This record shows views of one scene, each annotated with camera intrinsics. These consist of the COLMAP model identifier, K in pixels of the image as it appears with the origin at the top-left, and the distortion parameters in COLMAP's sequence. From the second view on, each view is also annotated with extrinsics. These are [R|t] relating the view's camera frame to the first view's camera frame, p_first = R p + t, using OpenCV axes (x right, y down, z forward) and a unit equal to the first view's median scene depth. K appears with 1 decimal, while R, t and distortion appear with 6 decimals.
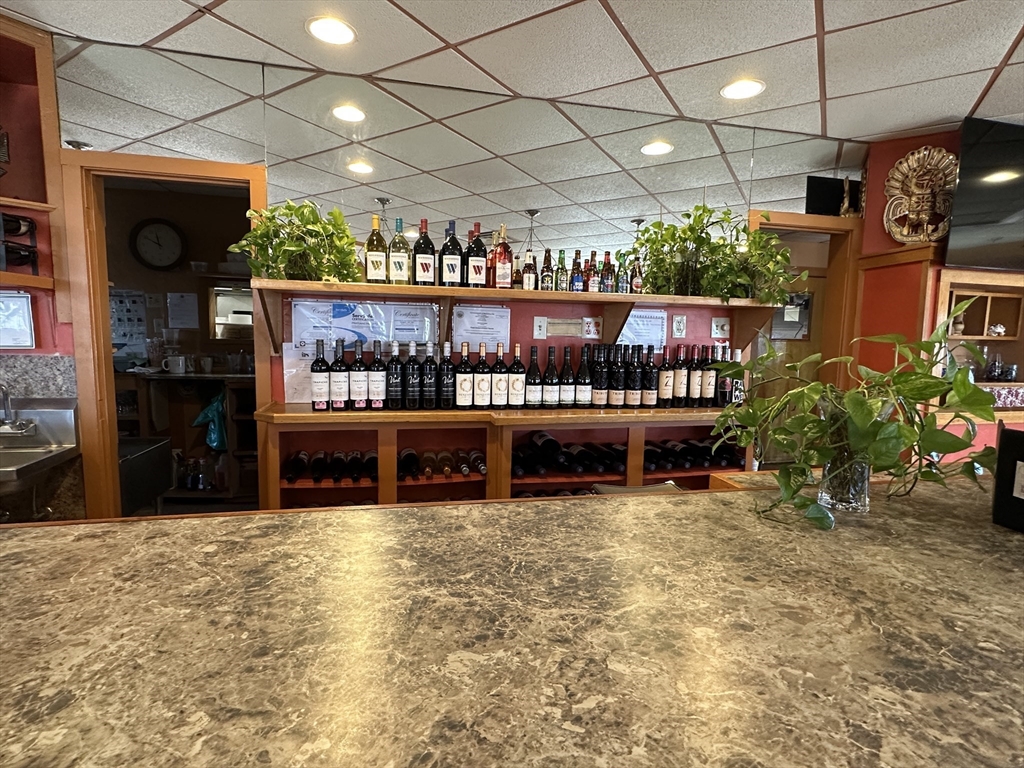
lens RADIAL K [[504.7, 0, 512.0], [0, 504.7, 384.0], [0, 0, 1]] dist [0.001462, -0.000045]
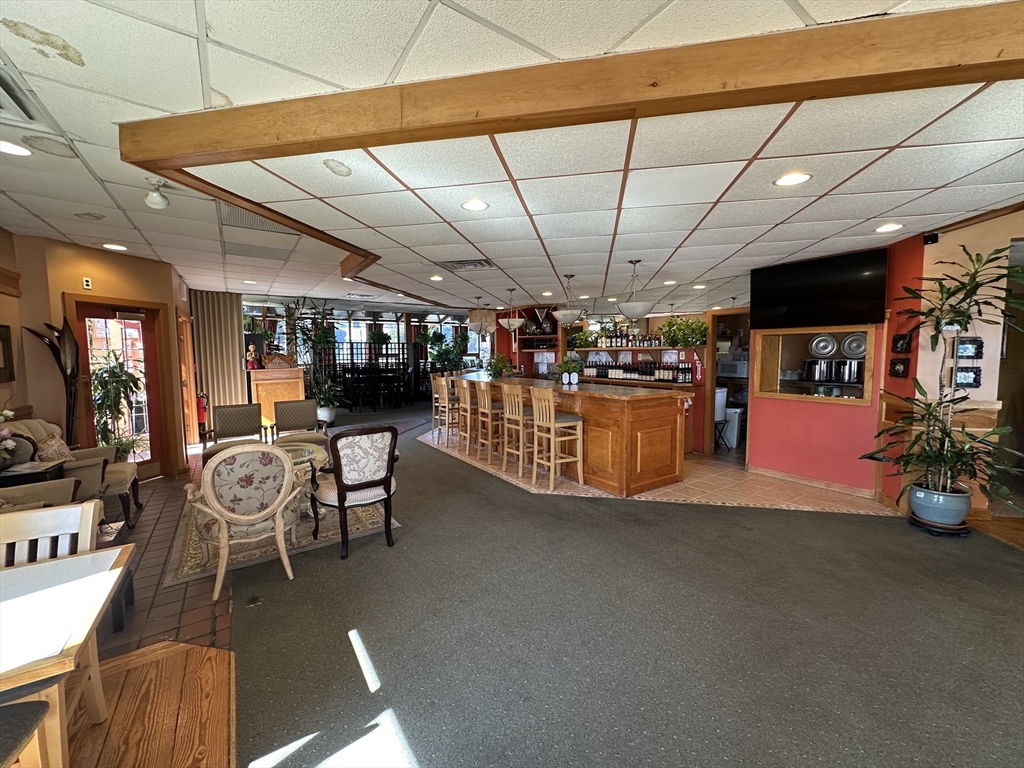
lens RADIAL K [[405.1, 0, 512.0], [0, 405.1, 384.0], [0, 0, 1]] dist [-0.000308, -0.000095]
pose [[0.362422, 0.048318, -0.930761, 2.333252], [-0.077430, 0.996764, 0.021595, 0.075315], [0.928792, 0.064242, 0.364990, -0.767628]]
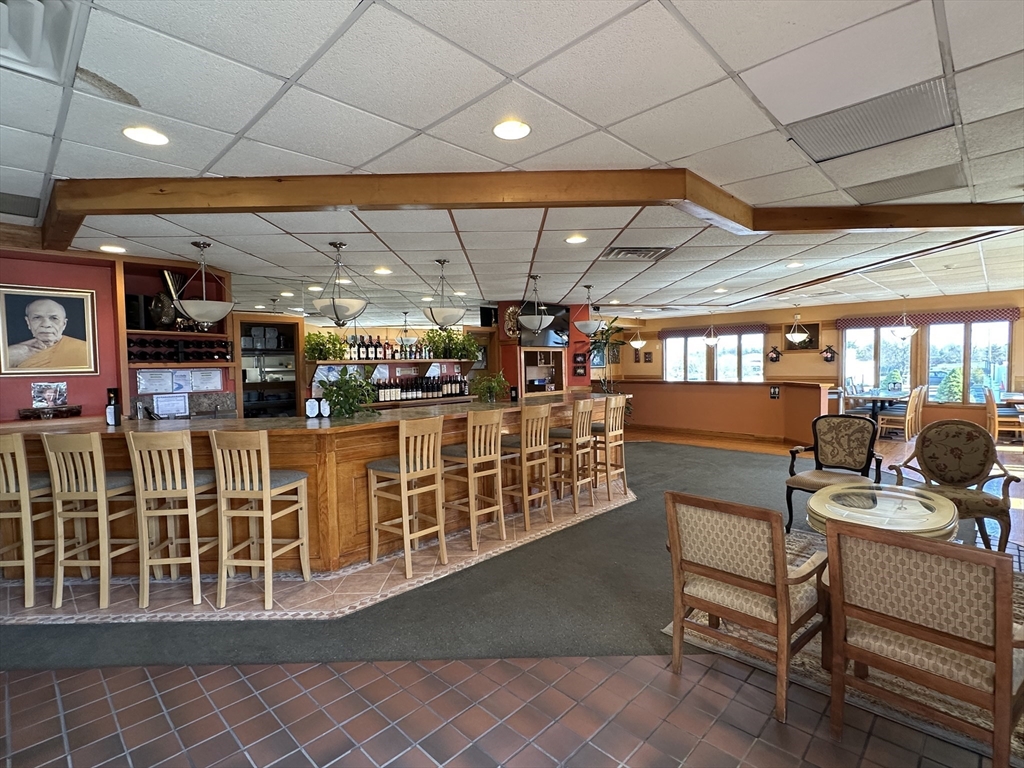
lens RADIAL K [[504.7, 0, 512.0], [0, 504.7, 384.0], [0, 0, 1]] dist [0.001462, -0.000045]
pose [[0.839107, -0.060096, 0.540636, -0.936275], [0.090383, 0.995466, -0.029626, 0.090956], [-0.536405, 0.073724, 0.840734, -1.653404]]
